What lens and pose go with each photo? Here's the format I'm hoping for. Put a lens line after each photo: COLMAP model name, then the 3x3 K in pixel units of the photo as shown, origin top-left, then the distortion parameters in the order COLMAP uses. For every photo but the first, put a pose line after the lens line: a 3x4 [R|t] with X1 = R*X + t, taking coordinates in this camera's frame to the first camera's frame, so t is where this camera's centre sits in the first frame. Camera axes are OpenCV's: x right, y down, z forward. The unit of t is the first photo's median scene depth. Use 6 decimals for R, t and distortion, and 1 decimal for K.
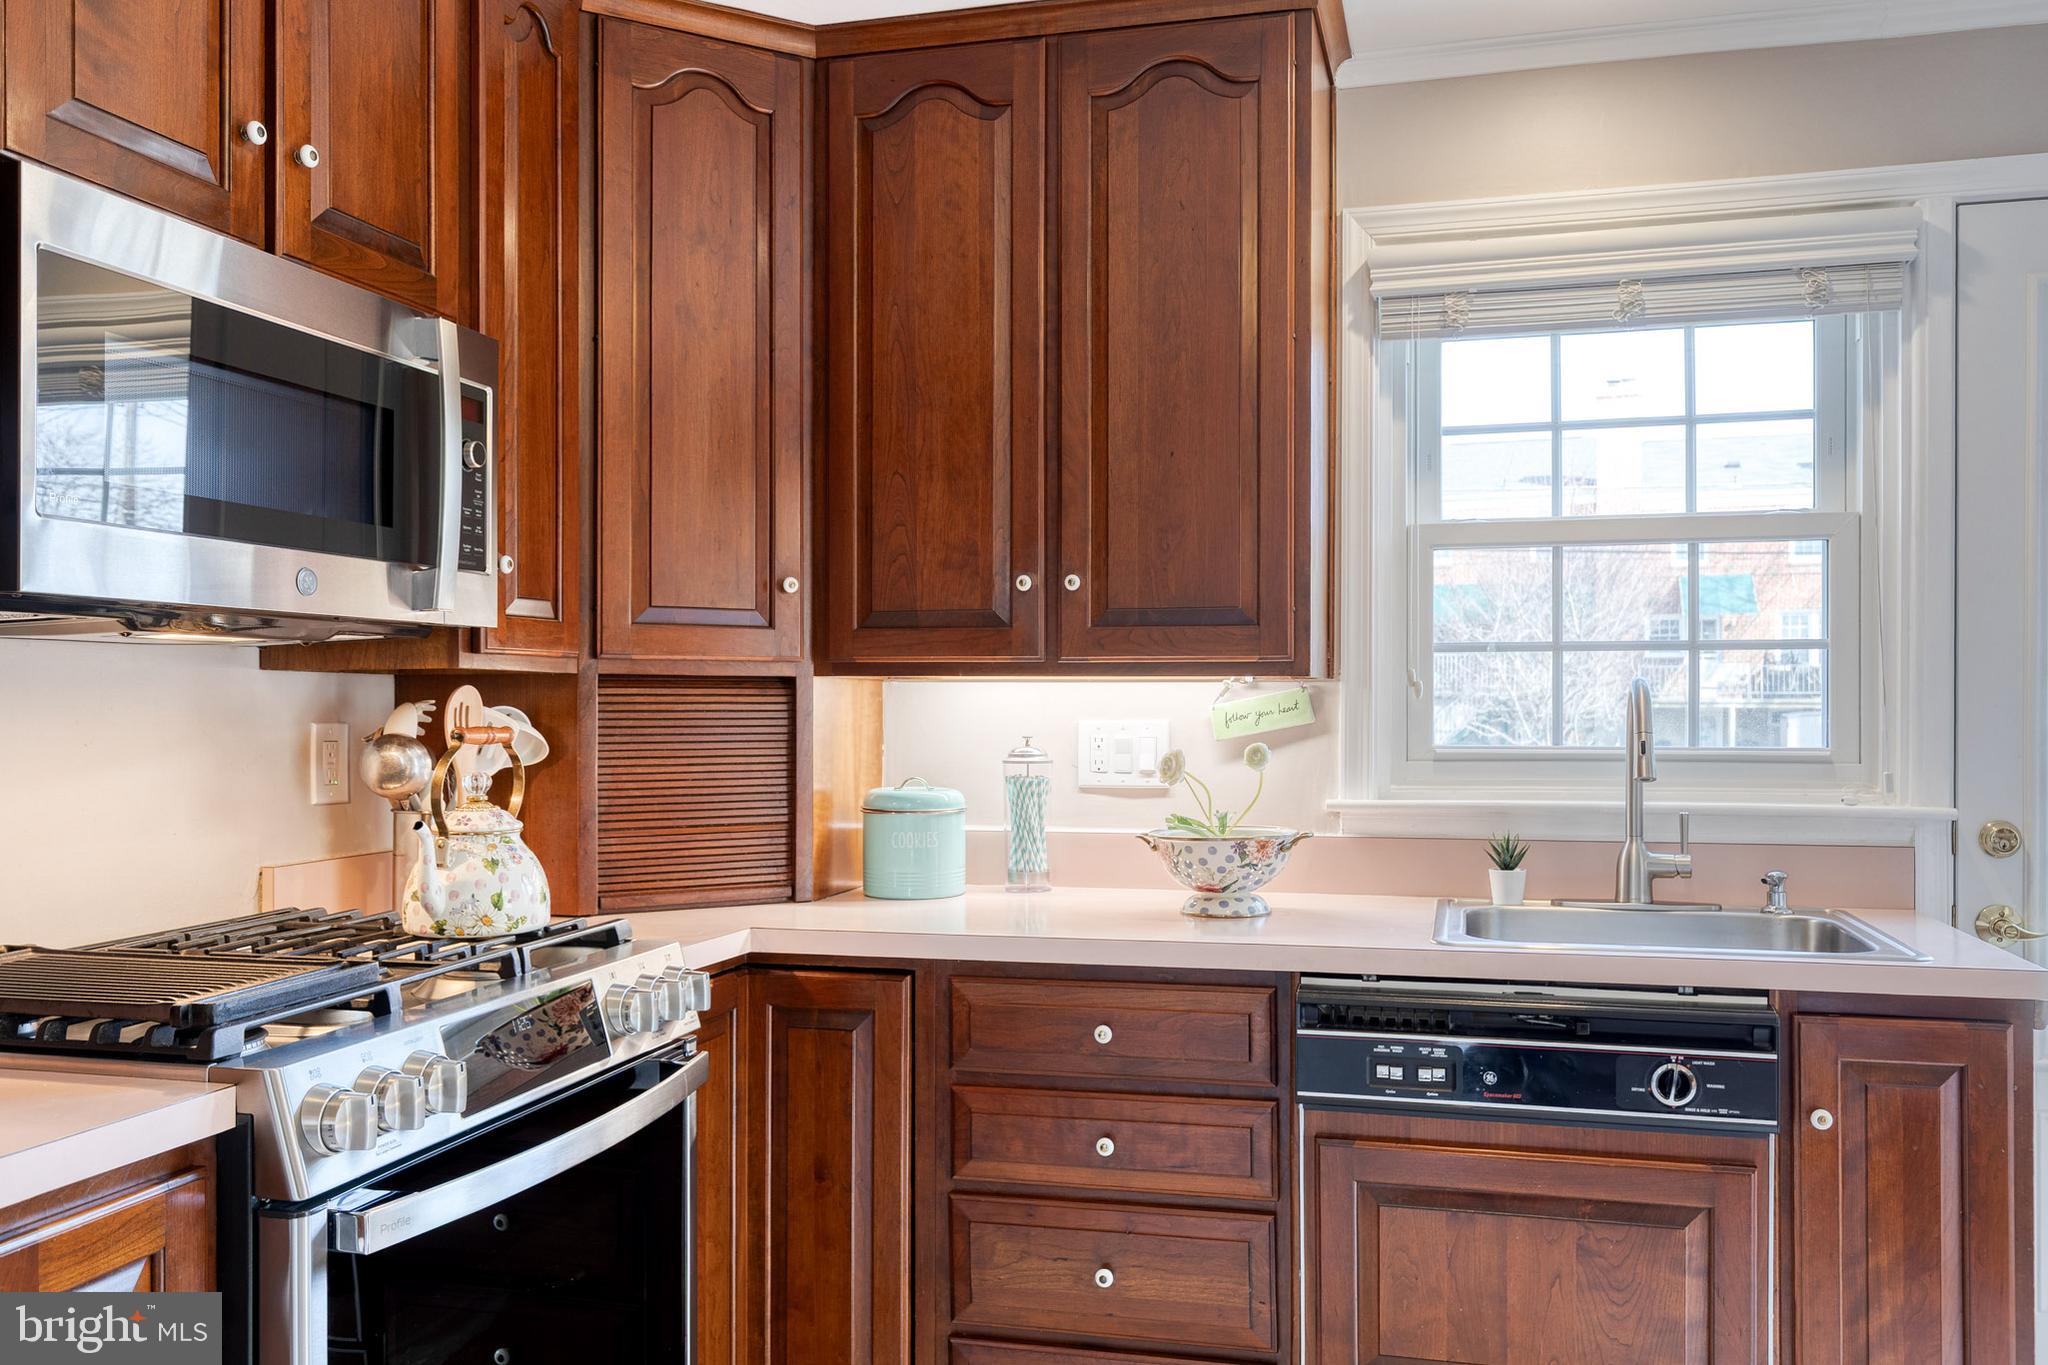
lens RADIAL K [[1627.0, 0, 1032.8], [0, 1627.0, 693.3], [0, 0, 1]] dist [0.001881, 0.002470]
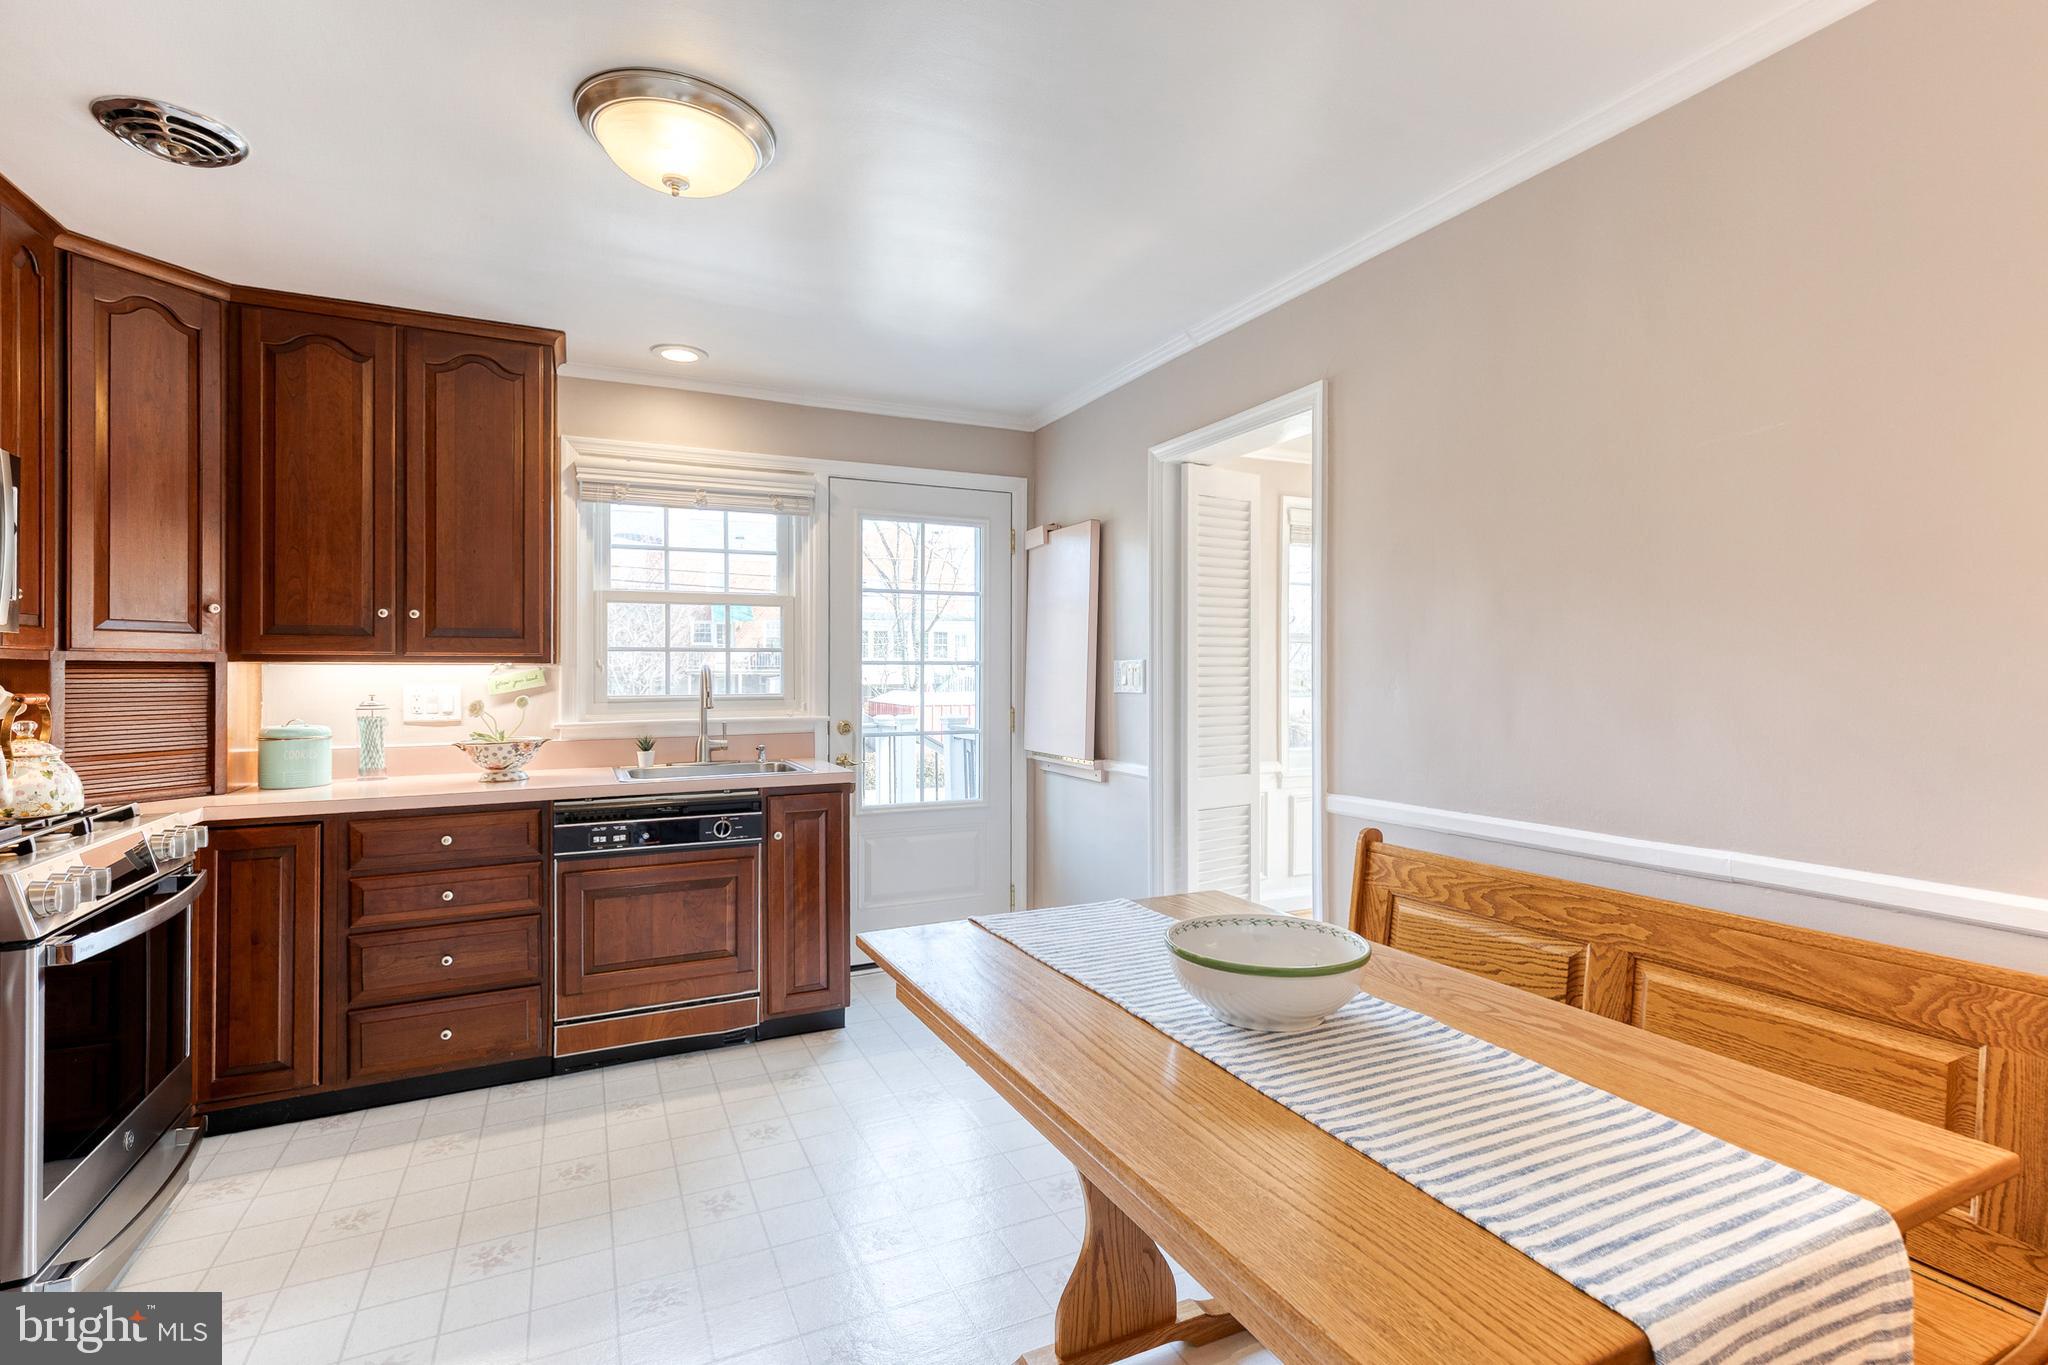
lens RADIAL K [[968.0, 0, 1040.8], [0, 968.0, 673.3], [0, 0, 1]] dist [0.005931, -0.000555]
pose [[0.760194, -0.003548, 0.649687, -0.157145], [-0.001310, 0.999975, 0.006993, -0.007005], [-0.649695, -0.006167, 0.760170, -0.350479]]
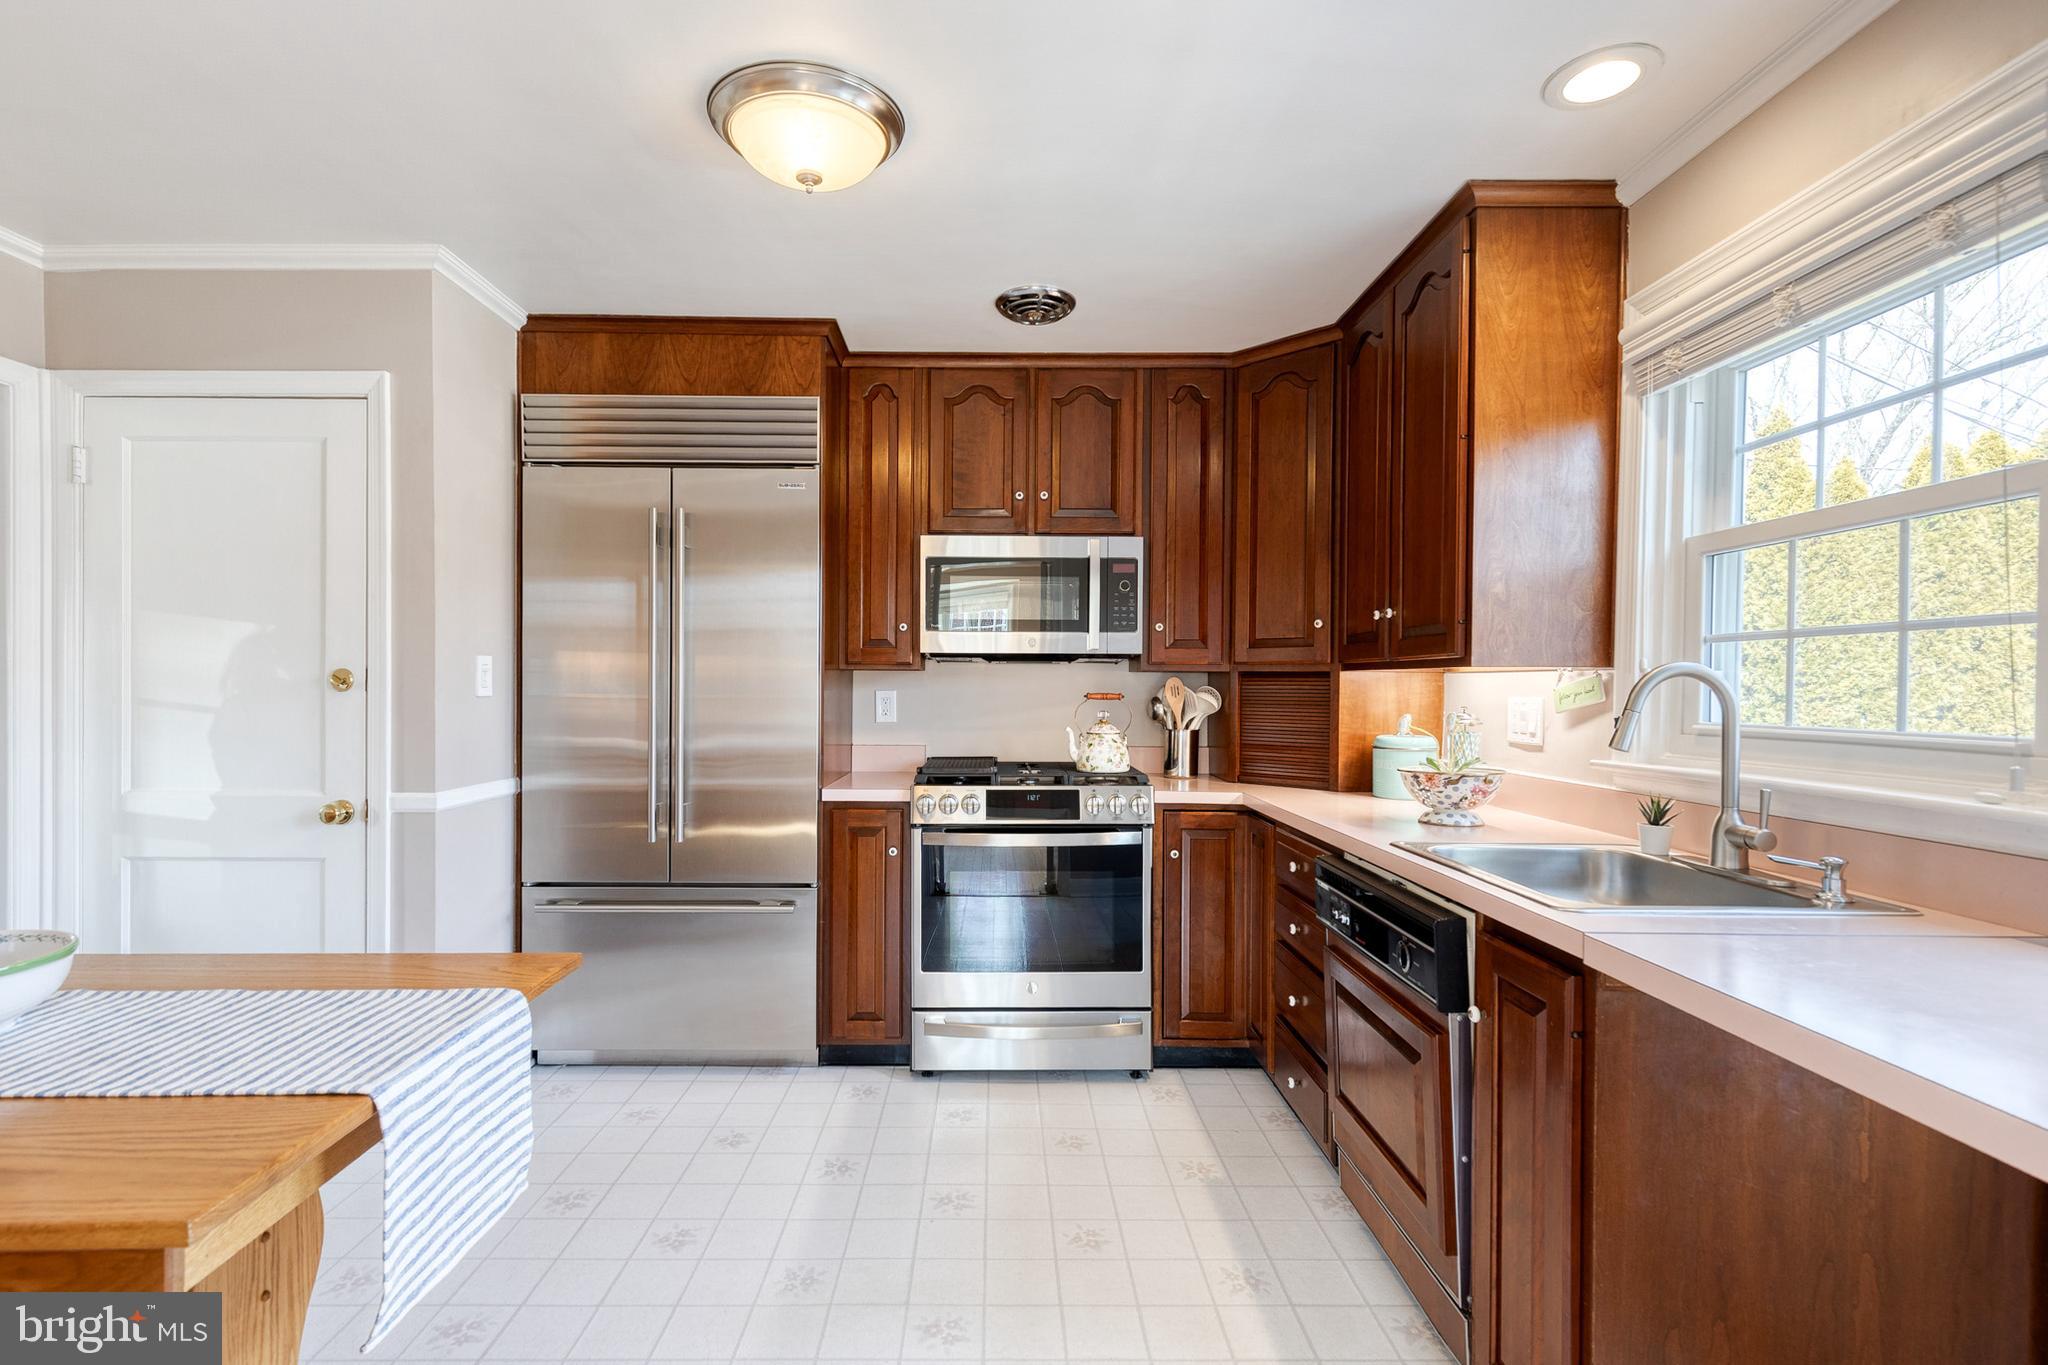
lens RADIAL K [[955.7, 0, 996.1], [0, 955.7, 692.2], [0, 0, 1]] dist [0.012868, -0.000828]
pose [[0.254600, 0.008054, -0.967013, 0.868222], [-0.000122, 0.999966, 0.008297, 0.004891], [0.967046, -0.001995, 0.254592, 0.354963]]
